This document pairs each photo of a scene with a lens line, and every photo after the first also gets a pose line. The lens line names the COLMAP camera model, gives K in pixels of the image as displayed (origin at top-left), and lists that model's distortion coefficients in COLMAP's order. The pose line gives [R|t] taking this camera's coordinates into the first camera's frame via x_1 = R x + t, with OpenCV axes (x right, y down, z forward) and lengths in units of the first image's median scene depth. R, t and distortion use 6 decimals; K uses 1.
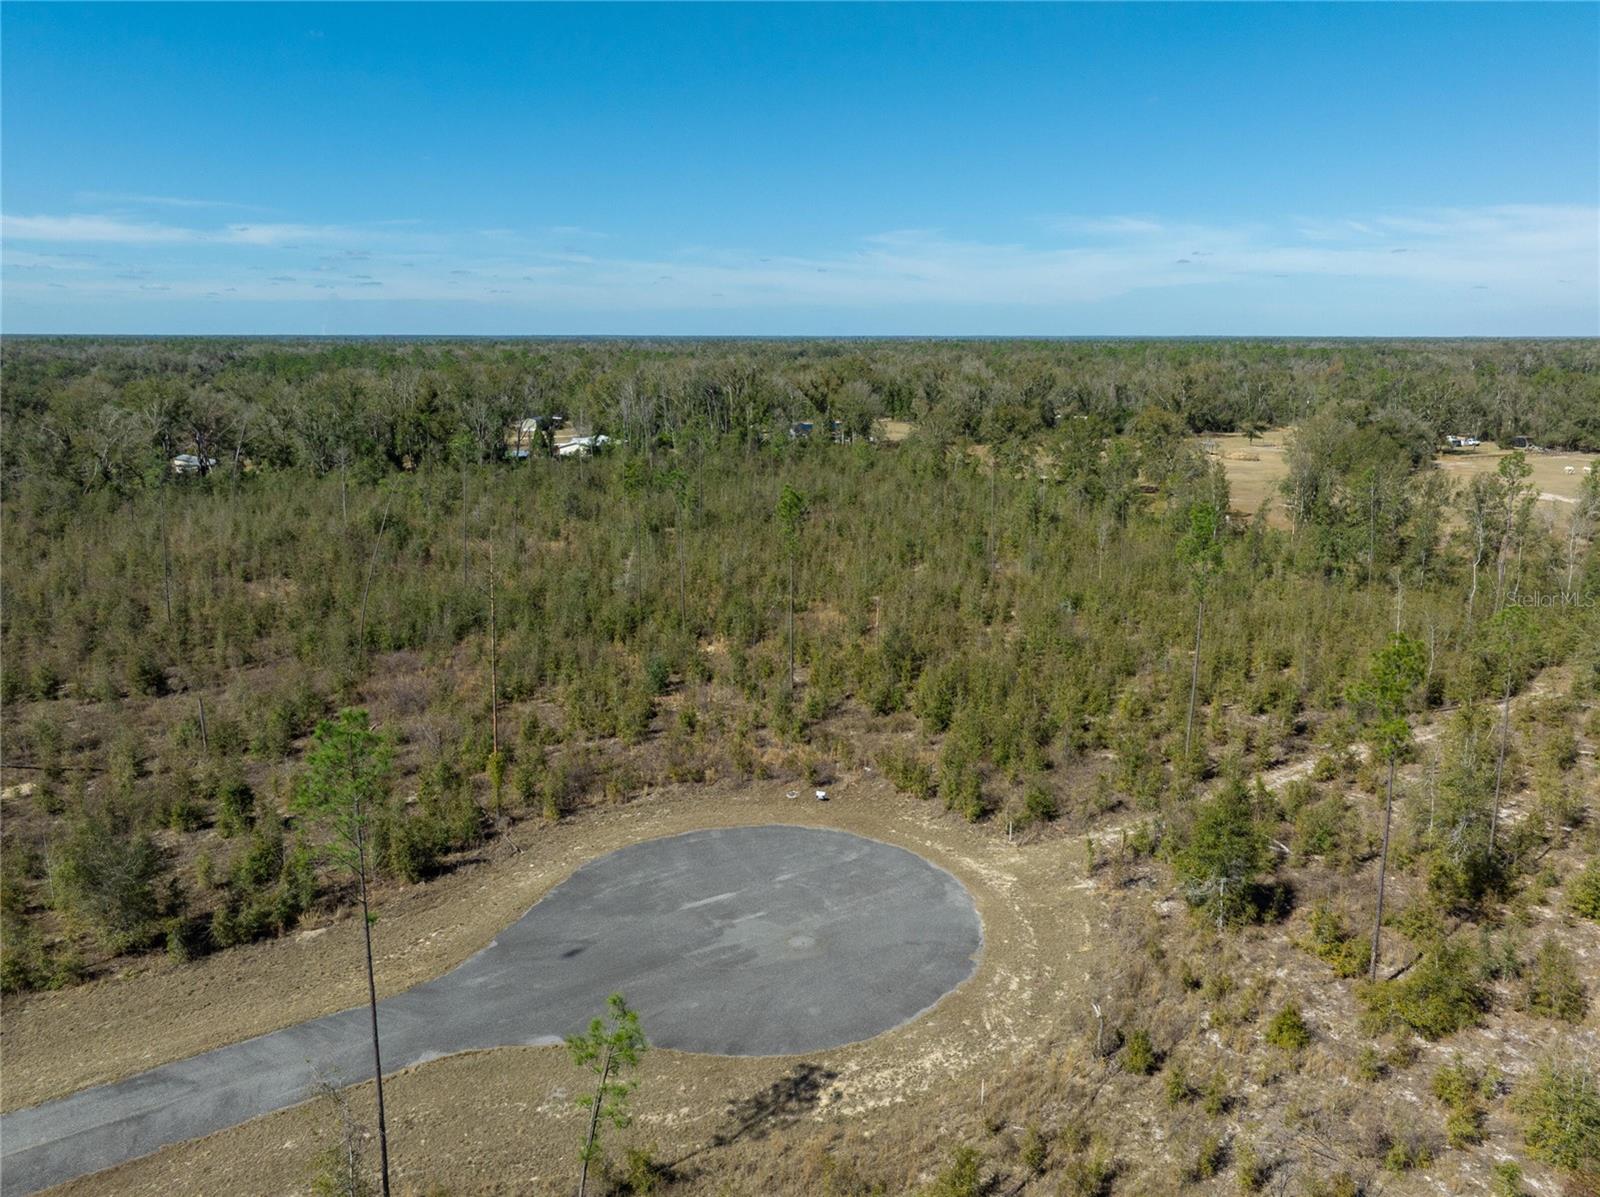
lens RADIAL K [[1134.8, 0, 810.4], [0, 1134.8, 591.1], [0, 0, 1]] dist [0.002911, -0.003292]
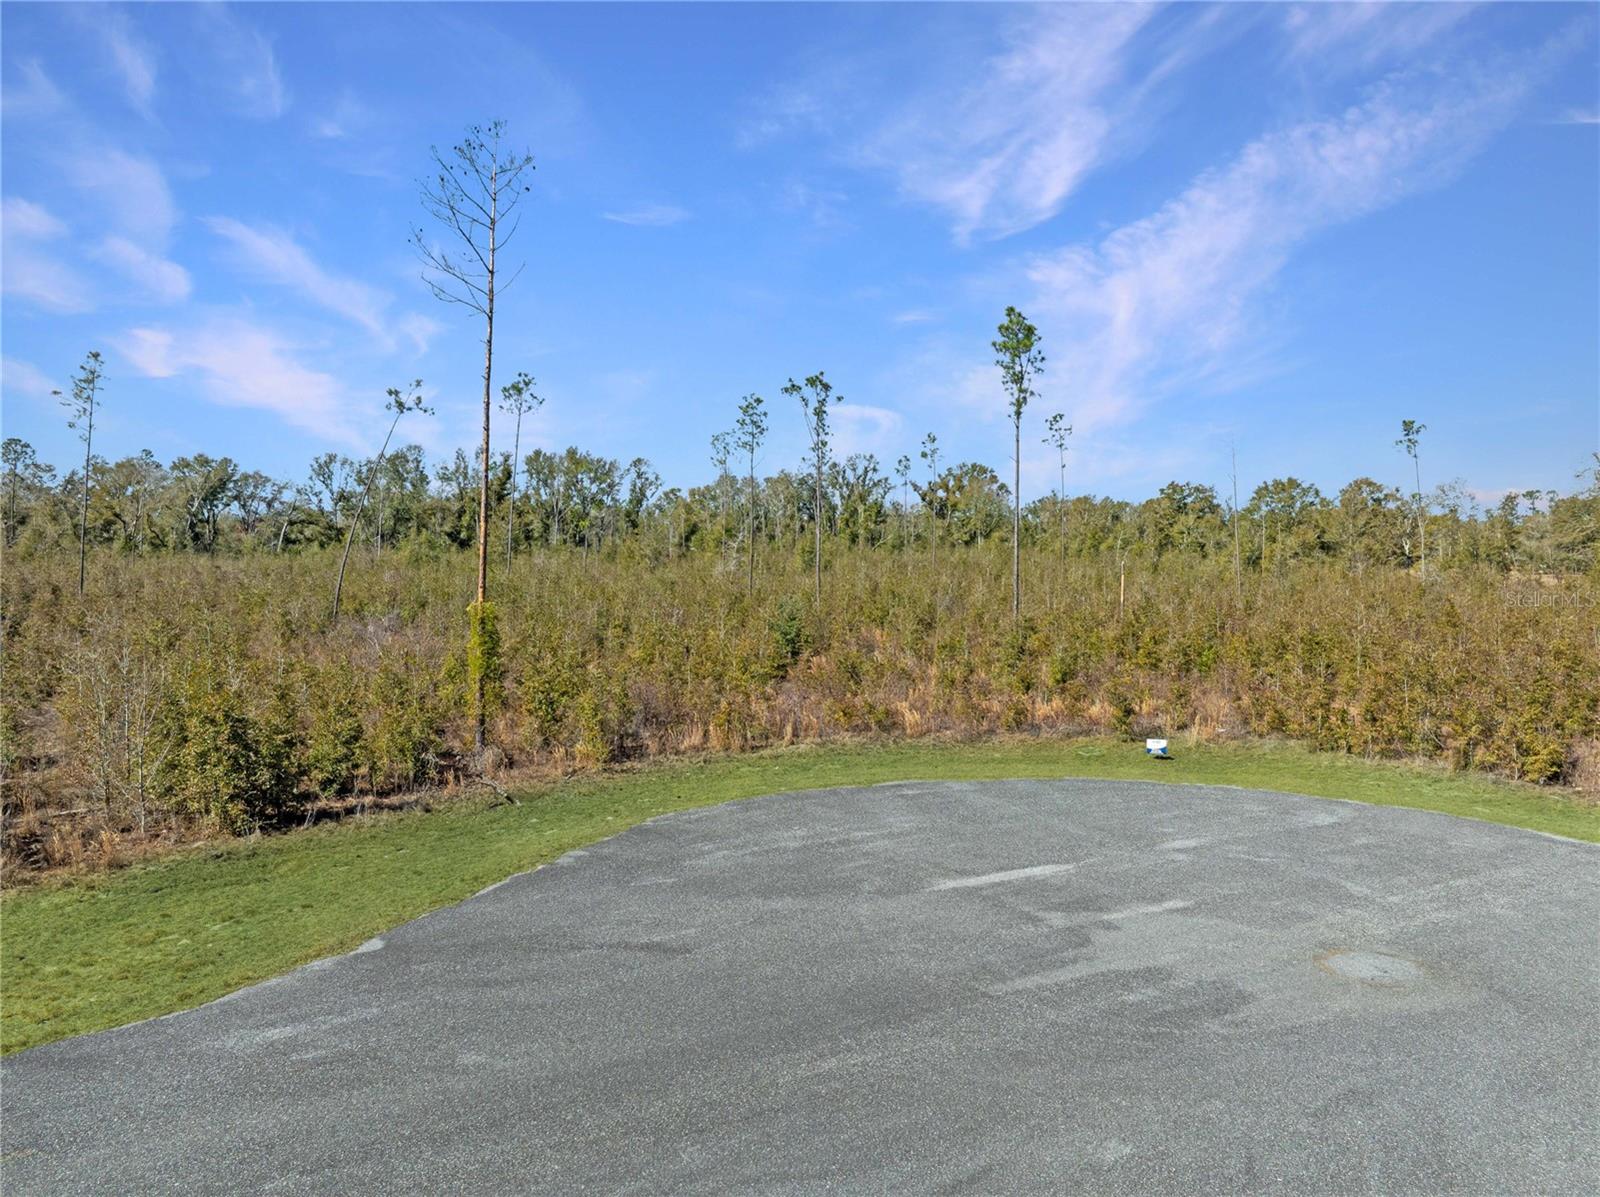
lens RADIAL K [[1134.8, 0, 873.3], [0, 1134.8, 597.8], [0, 0, 1]] dist [0.002911, -0.003292]
pose [[0.999052, 0.041083, -0.014371, -0.124761], [-0.042900, 0.985215, -0.165862, 0.238524], [0.007345, 0.166321, 0.986044, 0.609317]]
